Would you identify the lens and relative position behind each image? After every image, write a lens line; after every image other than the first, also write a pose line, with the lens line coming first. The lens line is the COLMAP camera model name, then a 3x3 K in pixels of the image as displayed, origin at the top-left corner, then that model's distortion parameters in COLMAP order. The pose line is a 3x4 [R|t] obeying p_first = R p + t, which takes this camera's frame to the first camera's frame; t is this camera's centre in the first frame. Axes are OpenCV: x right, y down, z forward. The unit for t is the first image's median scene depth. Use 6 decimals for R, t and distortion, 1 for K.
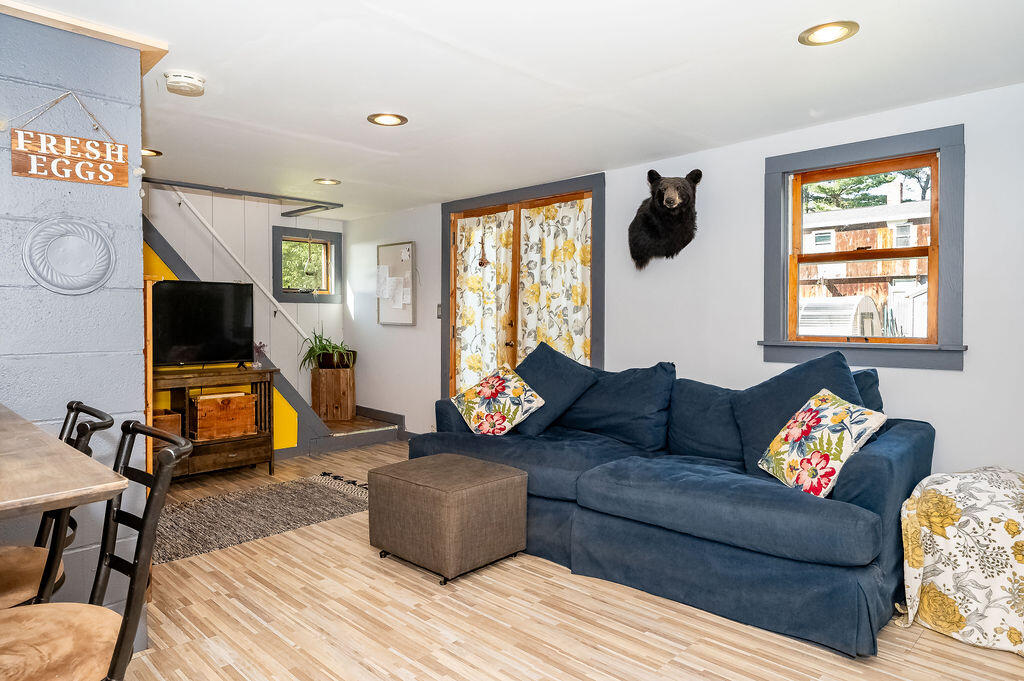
lens RADIAL K [[624.4, 0, 512.9], [0, 624.4, 326.2], [0, 0, 1]] dist [-0.002390, -0.001145]
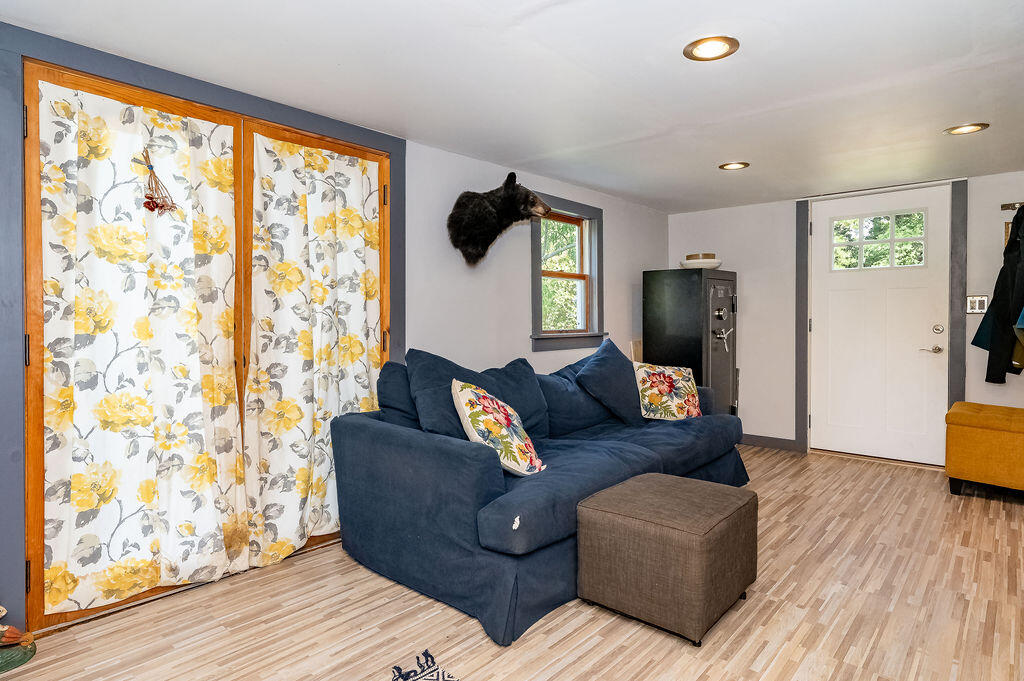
lens RADIAL K [[579.8, 0, 512.8], [0, 579.8, 321.4], [0, 0, 1]] dist [-0.000730, 0.001902]
pose [[-0.044037, -0.002819, 0.999026, -0.565747], [0.017254, 0.999845, 0.003582, -0.006225], [-0.998881, 0.017395, -0.043981, 0.806960]]
